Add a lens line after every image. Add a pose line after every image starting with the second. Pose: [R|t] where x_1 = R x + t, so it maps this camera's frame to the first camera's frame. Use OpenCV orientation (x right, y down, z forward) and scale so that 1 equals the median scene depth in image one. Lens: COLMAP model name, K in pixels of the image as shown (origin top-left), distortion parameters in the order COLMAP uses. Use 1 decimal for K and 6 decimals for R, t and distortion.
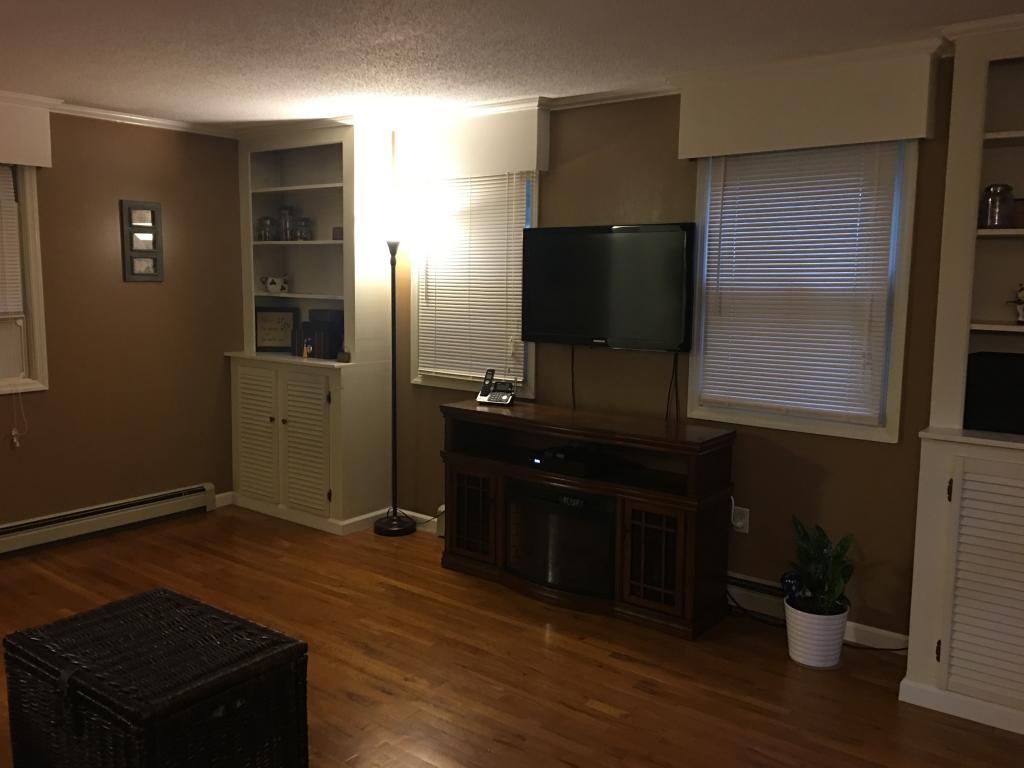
lens RADIAL K [[865.5, 0, 513.3], [0, 865.5, 384.5], [0, 0, 1]] dist [0.016258, -0.025588]
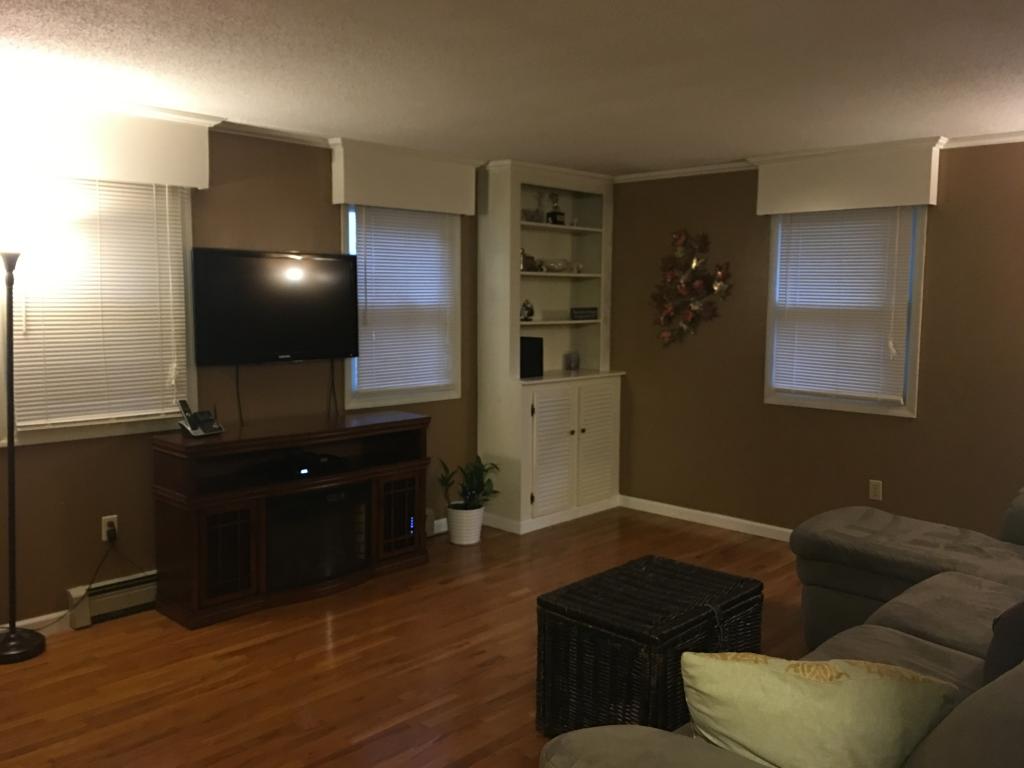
lens RADIAL K [[865.5, 0, 513.6], [0, 865.5, 382.1], [0, 0, 1]] dist [0.016258, -0.025588]
pose [[0.089303, -0.109621, 0.989954, -0.976553], [0.118799, 0.988002, 0.098688, -0.093439], [-0.988894, 0.108792, 0.101254, 0.611708]]
